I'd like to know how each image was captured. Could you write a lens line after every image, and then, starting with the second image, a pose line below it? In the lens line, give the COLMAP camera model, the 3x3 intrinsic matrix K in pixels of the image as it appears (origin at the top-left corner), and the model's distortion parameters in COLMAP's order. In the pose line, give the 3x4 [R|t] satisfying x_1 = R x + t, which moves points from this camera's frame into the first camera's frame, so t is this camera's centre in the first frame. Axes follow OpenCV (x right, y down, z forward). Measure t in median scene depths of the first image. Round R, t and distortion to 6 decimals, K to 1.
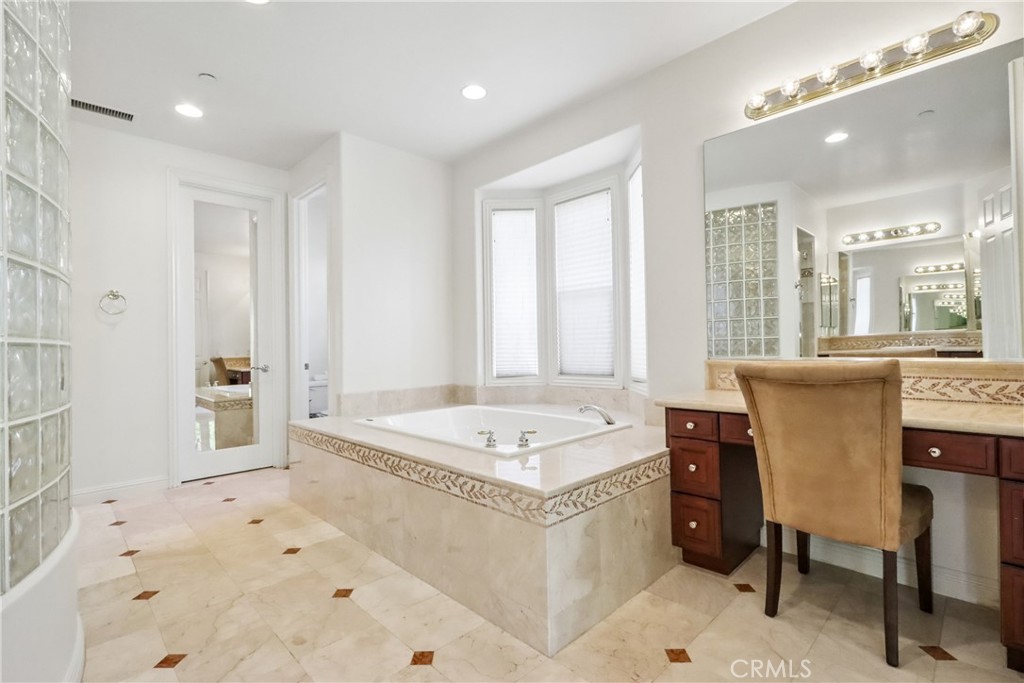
lens RADIAL K [[470.4, 0, 510.5], [0, 470.4, 346.5], [0, 0, 1]] dist [0.005057, -0.000908]
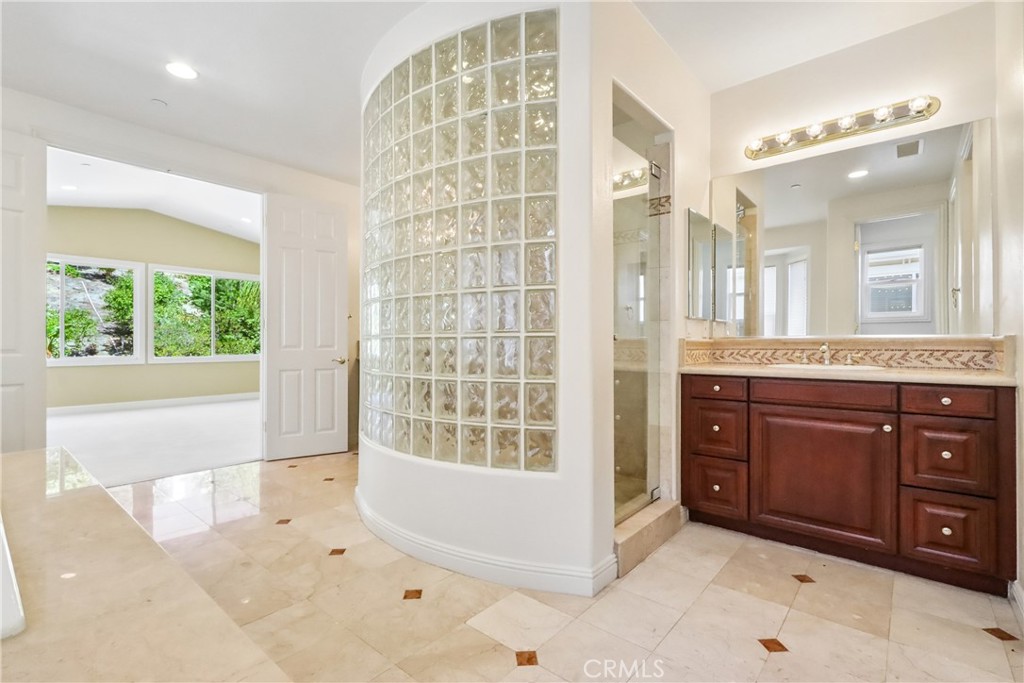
lens RADIAL K [[470.4, 0, 508.7], [0, 470.4, 341.9], [0, 0, 1]] dist [0.005057, -0.000908]
pose [[-0.995954, 0.020464, -0.087499, -0.512980], [0.020960, 0.999769, -0.004752, 0.013482], [0.087381, -0.006567, -0.996153, 1.134946]]
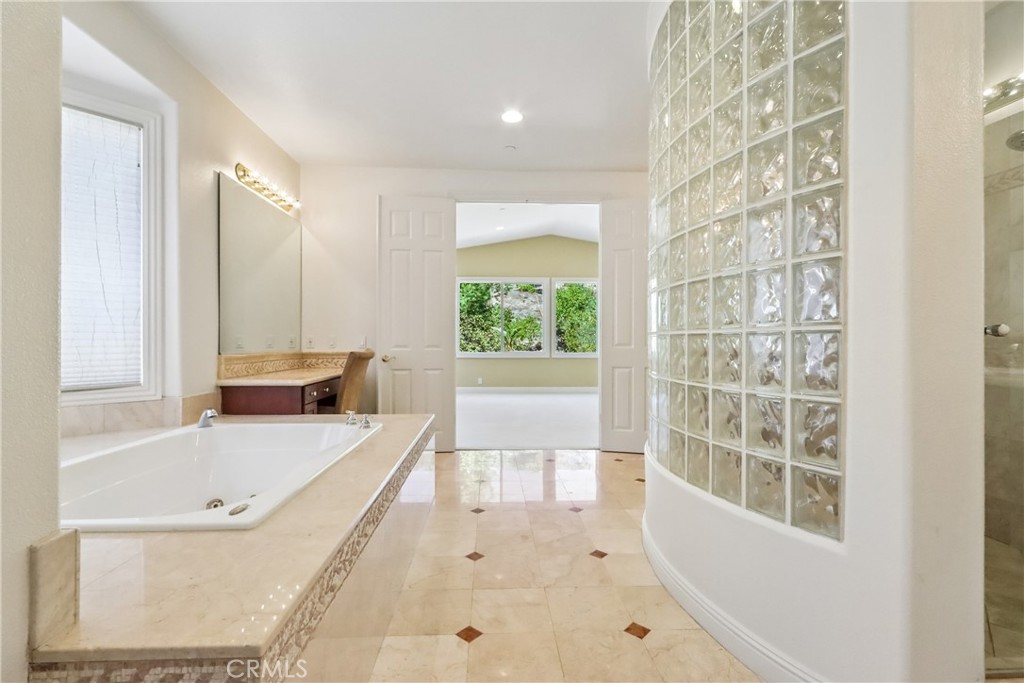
lens RADIAL K [[470.4, 0, 506.2], [0, 470.4, 343.0], [0, 0, 1]] dist [0.005057, -0.000908]
pose [[-0.741692, 0.017883, 0.670502, -0.671149], [0.012115, 0.999839, -0.013265, 0.016421], [-0.670631, -0.001716, -0.741789, 1.019914]]
